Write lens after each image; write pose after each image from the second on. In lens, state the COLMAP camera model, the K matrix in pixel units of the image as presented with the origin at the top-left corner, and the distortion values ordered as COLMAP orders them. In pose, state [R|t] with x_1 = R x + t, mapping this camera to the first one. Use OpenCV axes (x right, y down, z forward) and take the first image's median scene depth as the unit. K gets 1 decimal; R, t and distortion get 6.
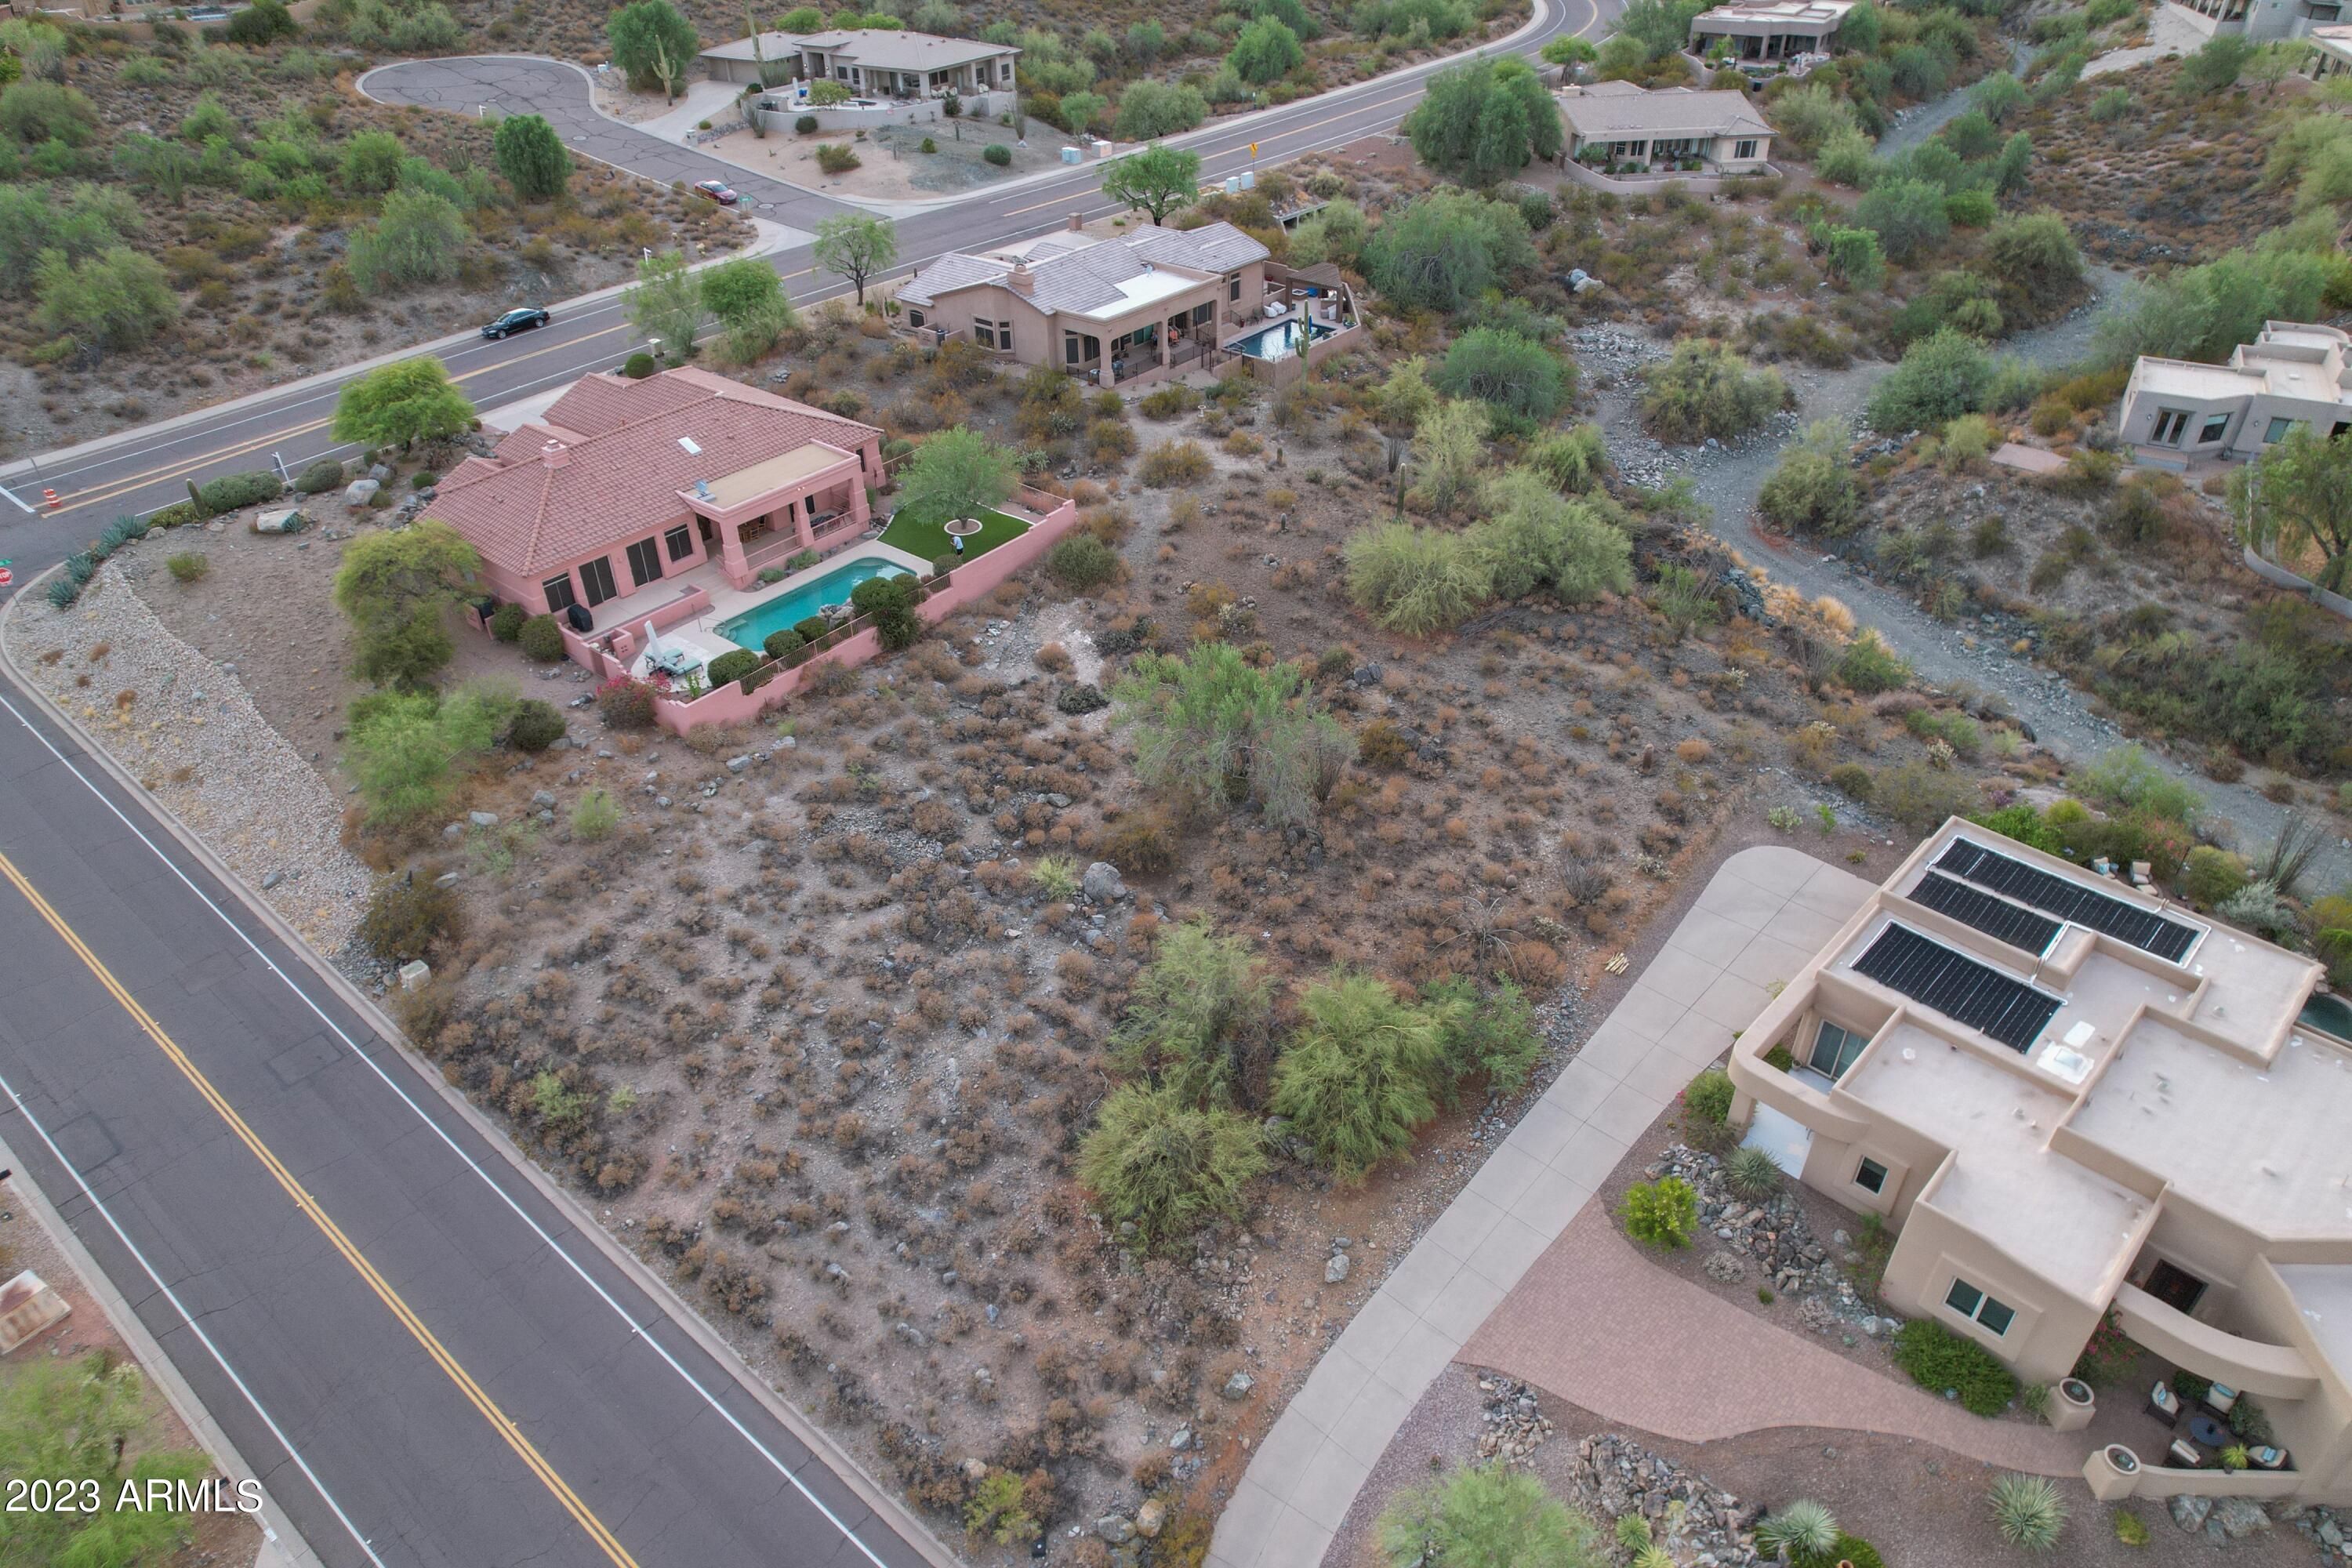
lens RADIAL K [[1501.9, 0, 1178.1], [0, 1501.9, 800.5], [0, 0, 1]] dist [-0.080531, 0.070932]
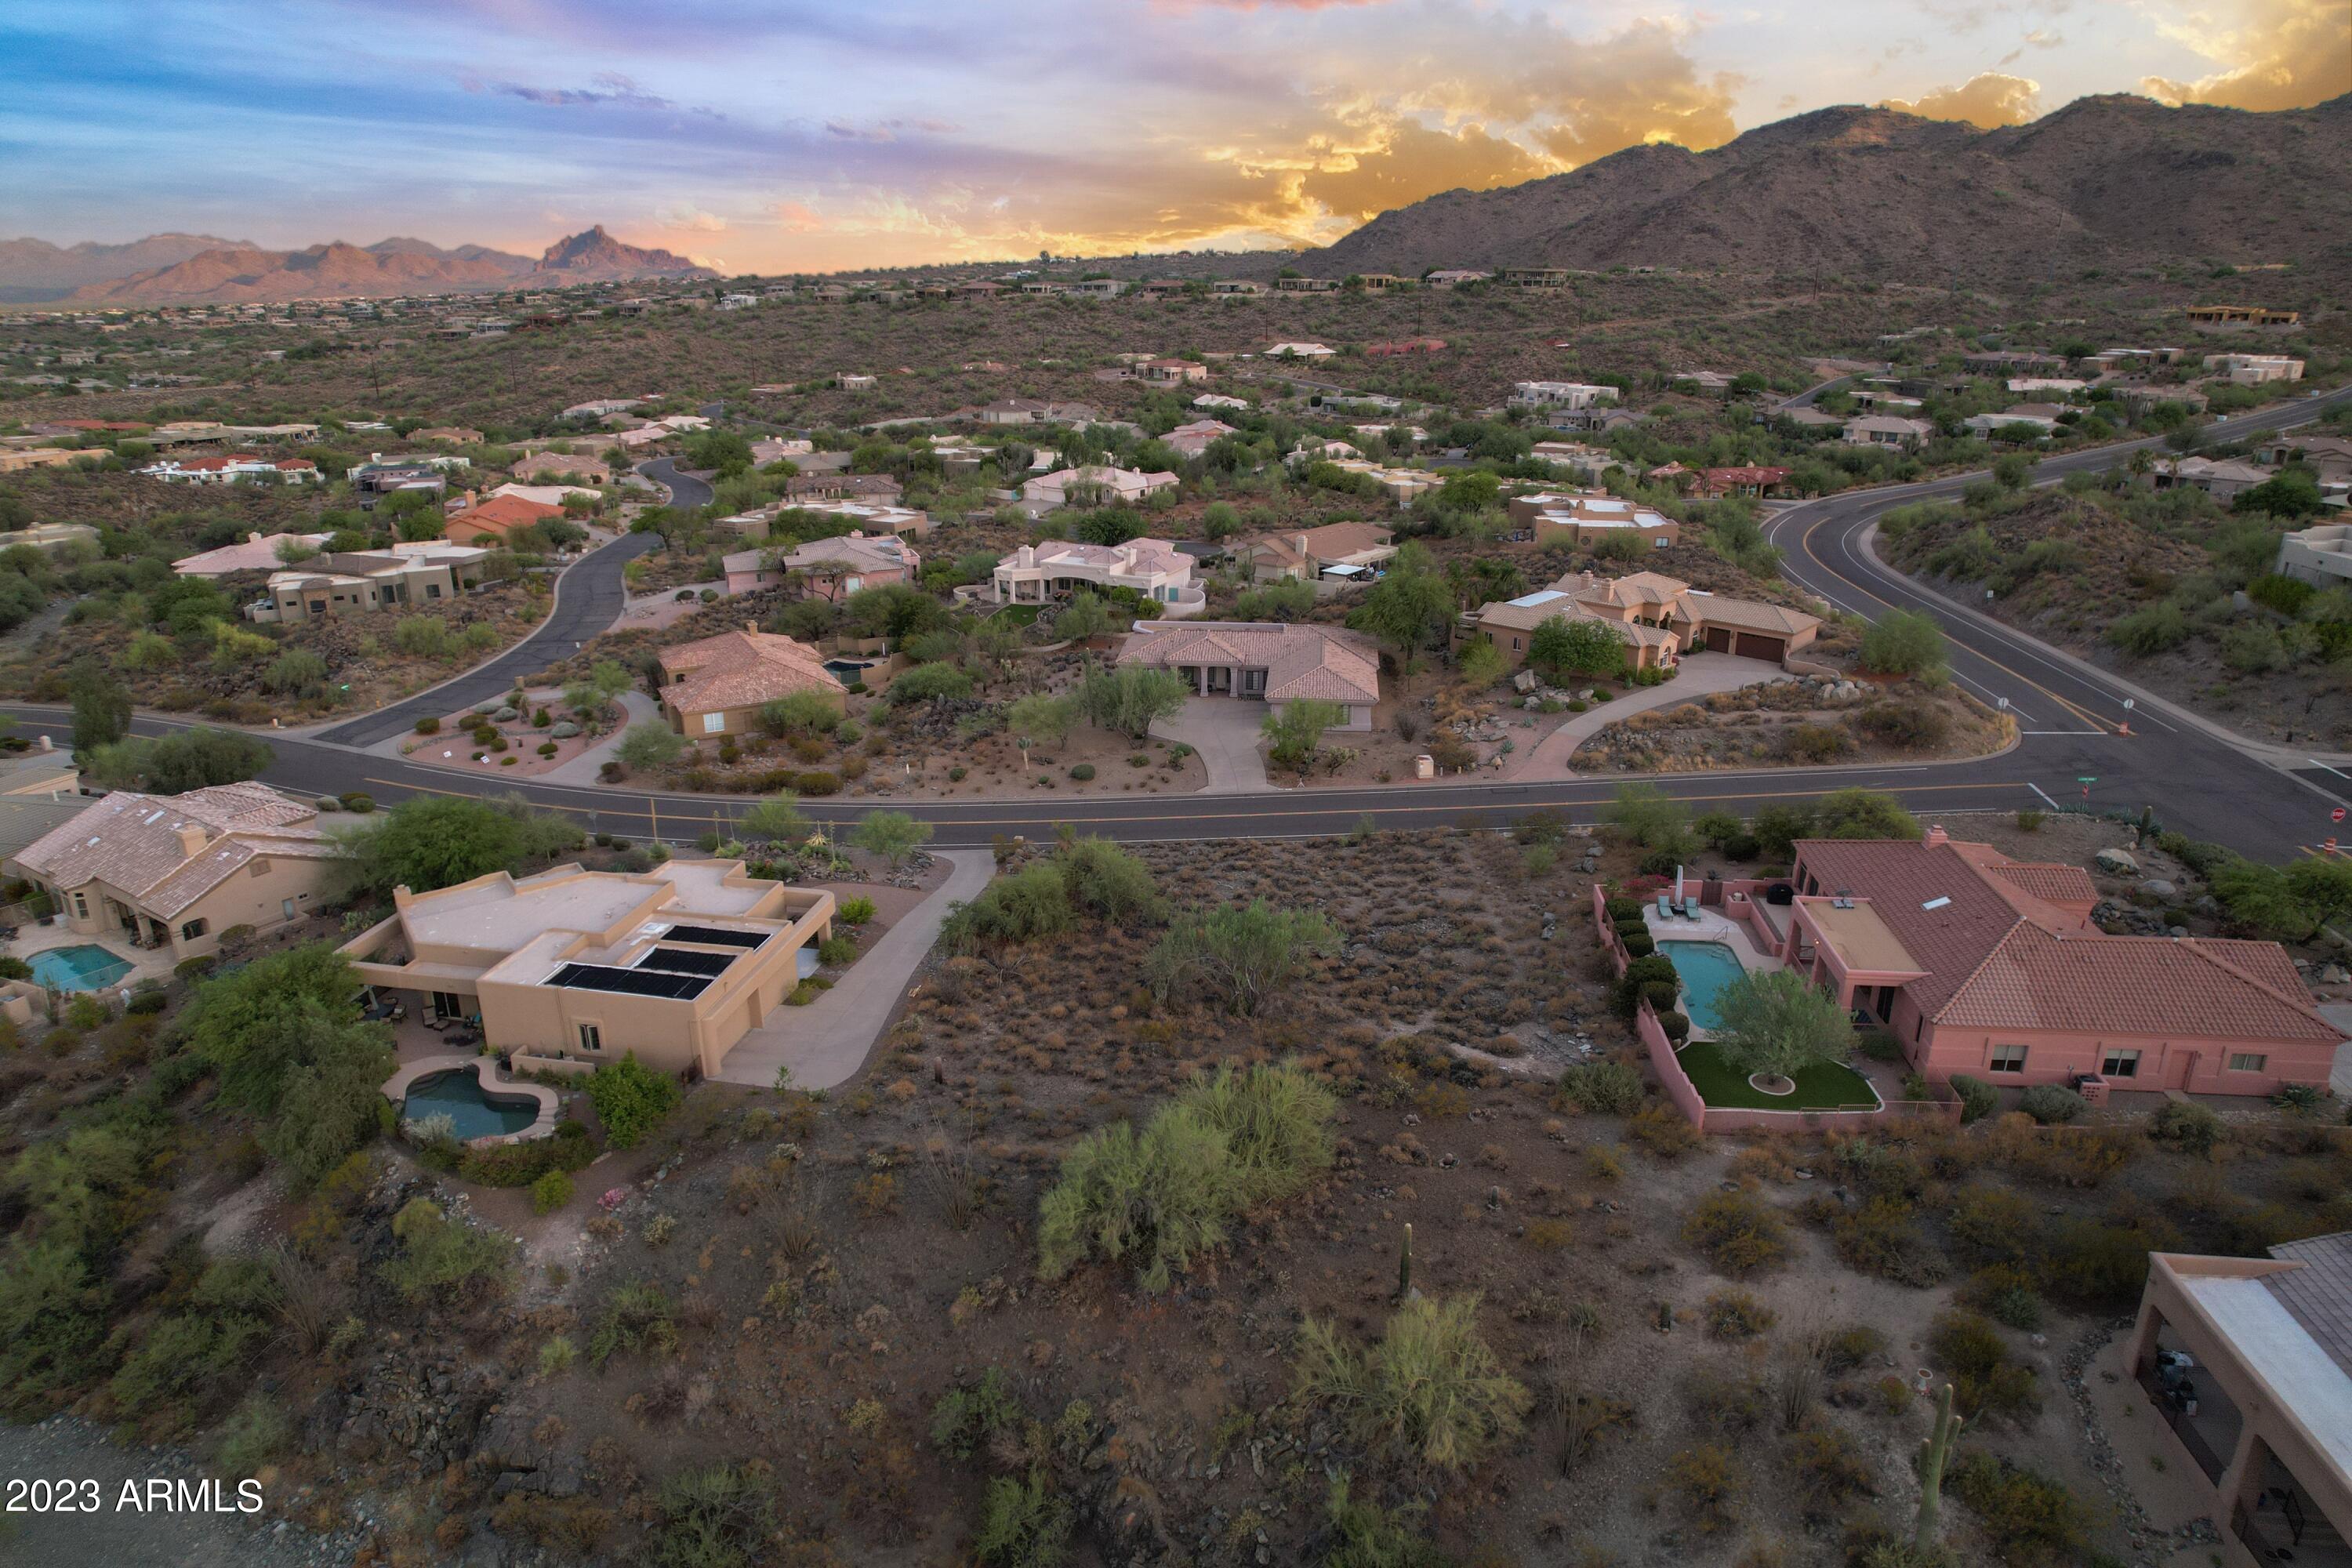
lens RADIAL K [[1499.5, 0, 1165.9], [0, 1499.5, 780.2], [0, 0, 1]] dist [-0.047824, 0.001767]
pose [[-0.835706, 0.194977, -0.513400, 0.762529], [-0.306704, 0.609776, 0.730826, -1.120303], [0.455553, 0.768217, -0.449793, 1.525833]]
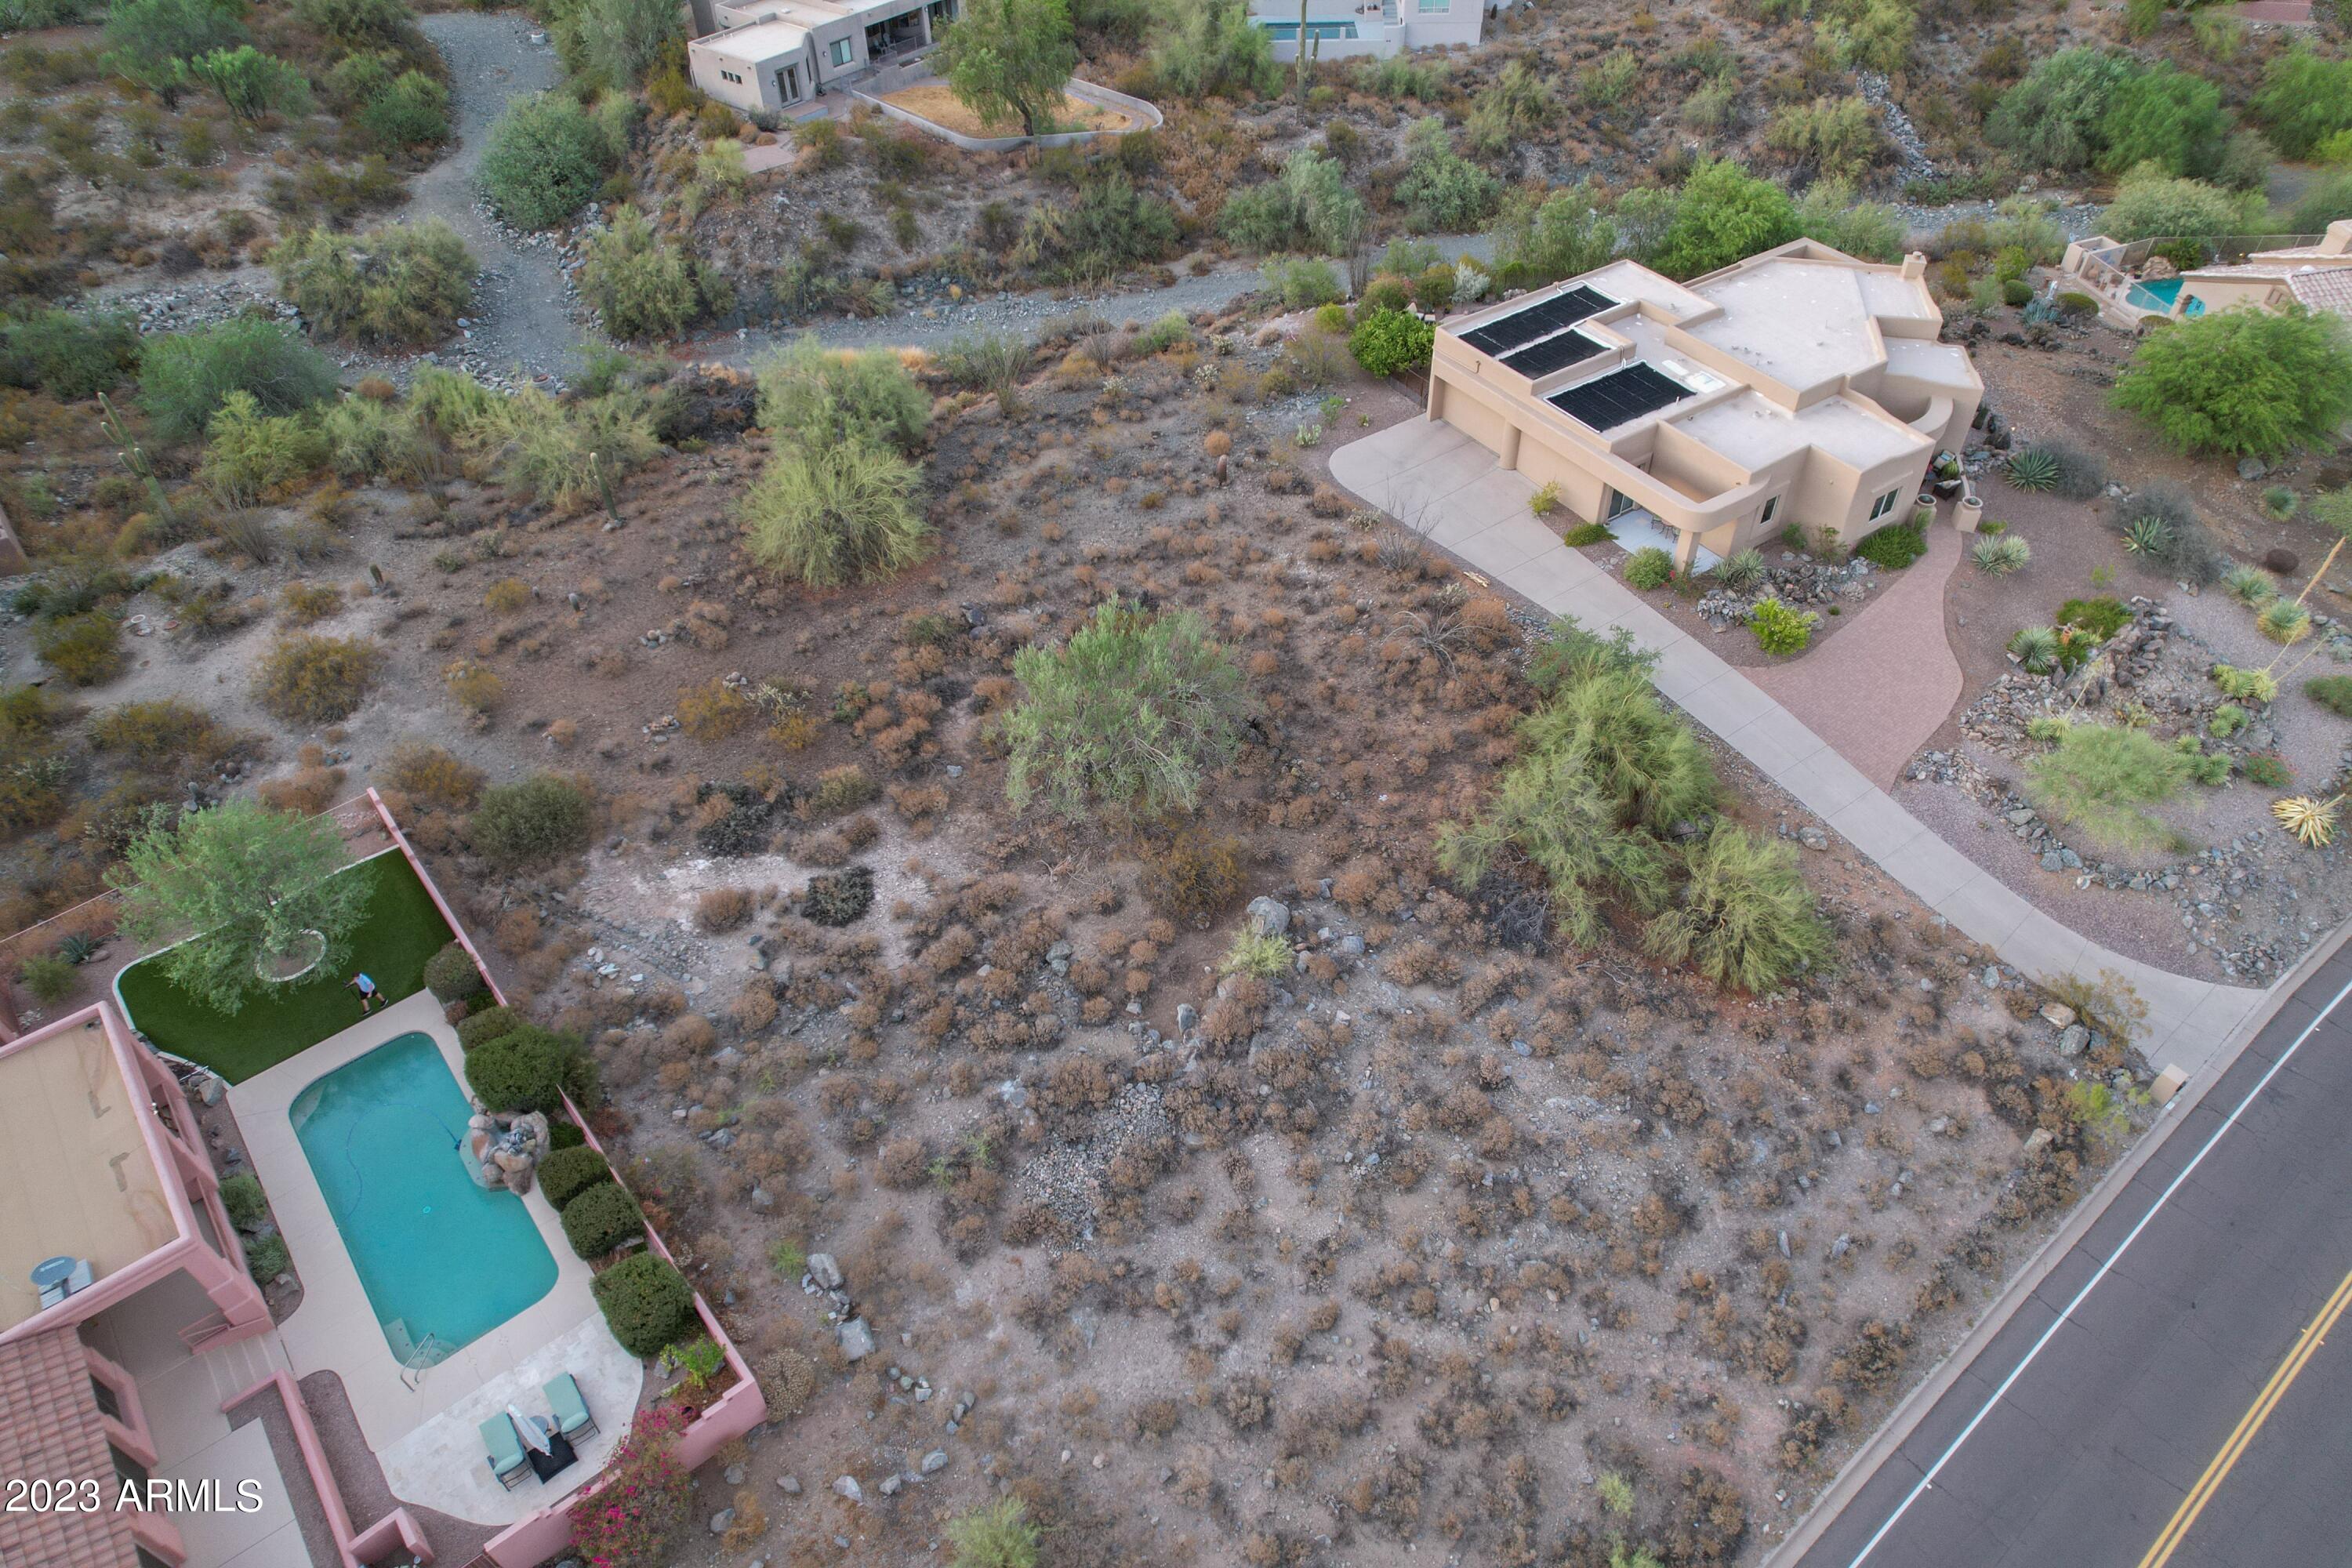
lens RADIAL K [[1501.9, 0, 1178.1], [0, 1501.9, 800.5], [0, 0, 1]] dist [-0.080531, 0.070932]
pose [[0.201400, -0.681090, 0.703957, -0.593767], [0.583024, 0.660862, 0.472594, -0.402950], [-0.787097, 0.315243, 0.530189, 0.601615]]
